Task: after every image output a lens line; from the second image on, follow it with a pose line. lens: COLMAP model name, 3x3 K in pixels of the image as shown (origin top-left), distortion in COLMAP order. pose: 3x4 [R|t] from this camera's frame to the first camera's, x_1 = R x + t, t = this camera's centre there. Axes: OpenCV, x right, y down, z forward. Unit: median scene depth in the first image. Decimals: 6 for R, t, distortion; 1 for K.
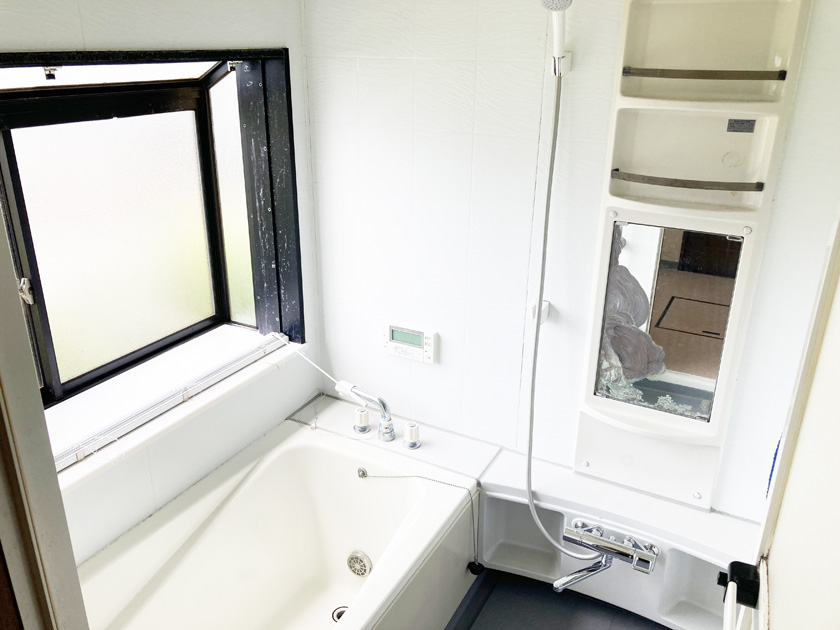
lens RADIAL K [[690.7, 0, 419.2], [0, 690.7, 319.2], [0, 0, 1]] dist [0.043431, -0.045518]
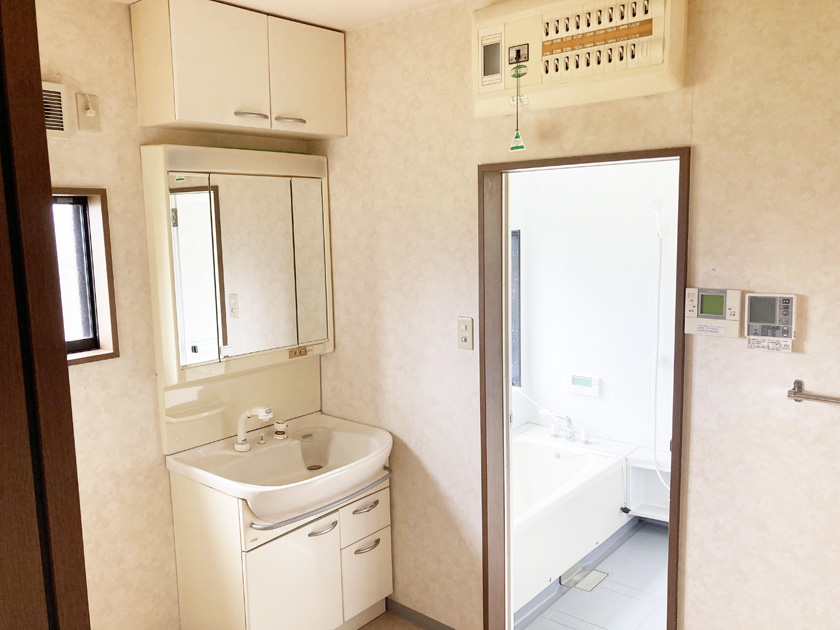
lens RADIAL K [[690.7, 0, 418.1], [0, 690.7, 311.4], [0, 0, 1]] dist [0.043431, -0.045518]
pose [[0.976217, -0.004262, -0.216754, -0.042848], [-0.048073, 0.970661, -0.235596, 0.289909], [0.211399, 0.240412, 0.947371, -0.805736]]
